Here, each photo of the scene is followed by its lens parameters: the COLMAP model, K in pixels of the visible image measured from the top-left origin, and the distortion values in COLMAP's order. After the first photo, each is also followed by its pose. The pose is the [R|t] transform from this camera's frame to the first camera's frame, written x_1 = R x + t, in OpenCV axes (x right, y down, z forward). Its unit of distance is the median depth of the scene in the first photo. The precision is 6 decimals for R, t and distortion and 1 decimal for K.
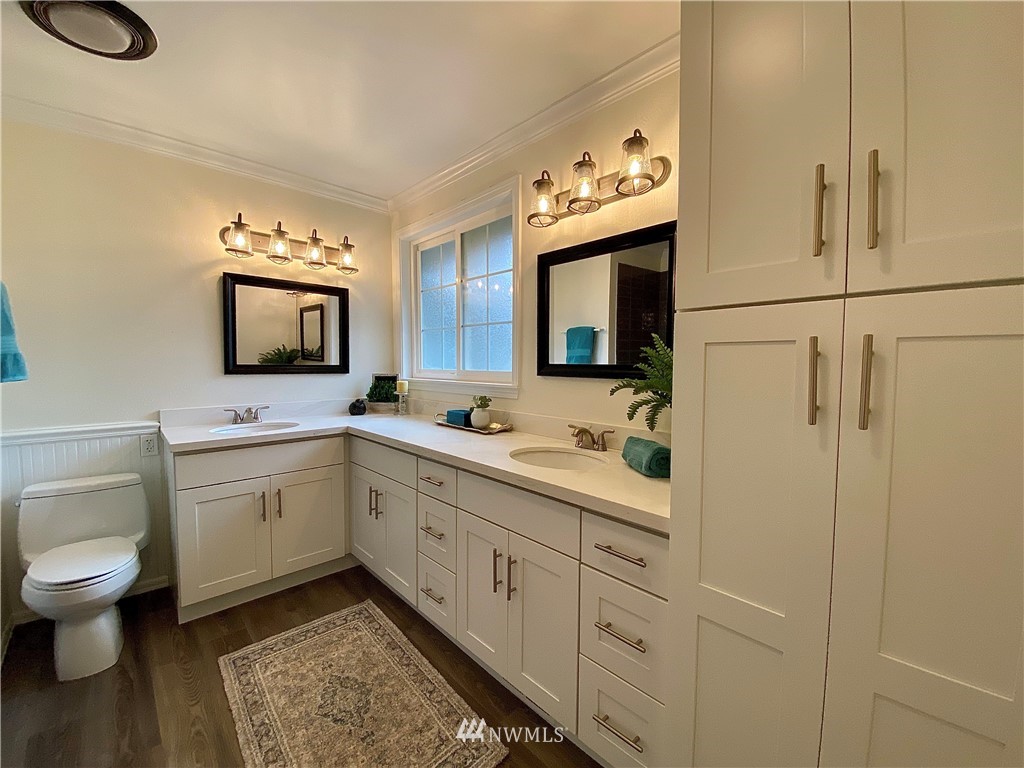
lens RADIAL K [[408.4, 0, 513.0], [0, 408.4, 381.9], [0, 0, 1]] dist [0.025695, -0.024398]
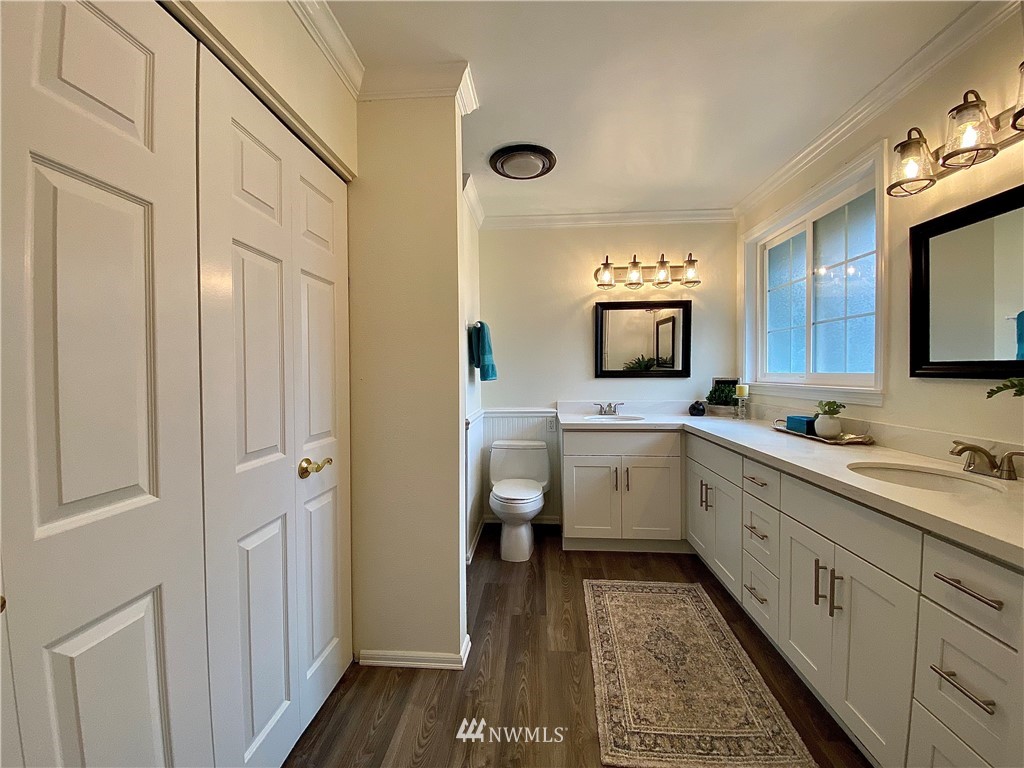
lens RADIAL K [[456.7, 0, 512.0], [0, 456.7, 384.0], [0, 0, 1]] dist [0.022466, -0.026315]
pose [[0.667409, 0.002268, -0.744688, 0.225932], [-0.022417, 0.999603, -0.017046, 0.032961], [0.744354, 0.028070, 0.667195, -0.195769]]
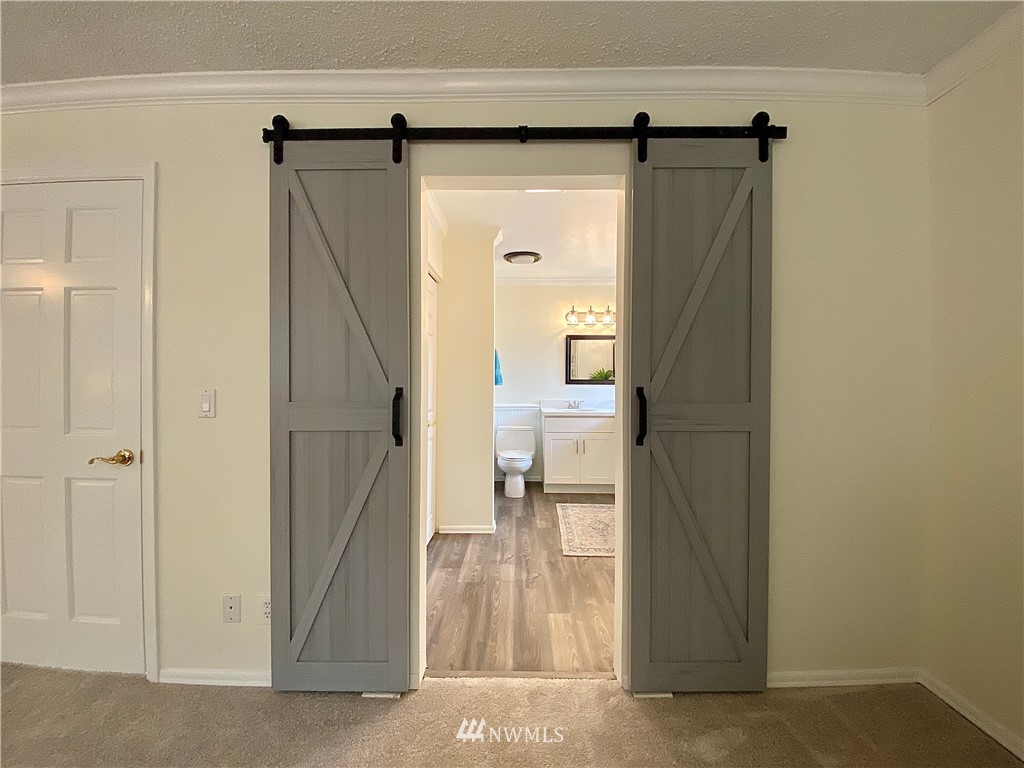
lens RADIAL K [[851.0, 0, 508.9], [0, 851.0, 404.5], [0, 0, 1]] dist [-0.095476, -0.004811]
pose [[0.730676, 0.009426, -0.682659, 1.950933], [-0.027914, 0.999481, -0.016077, 0.154427], [0.682153, 0.030802, 0.730560, -2.244518]]
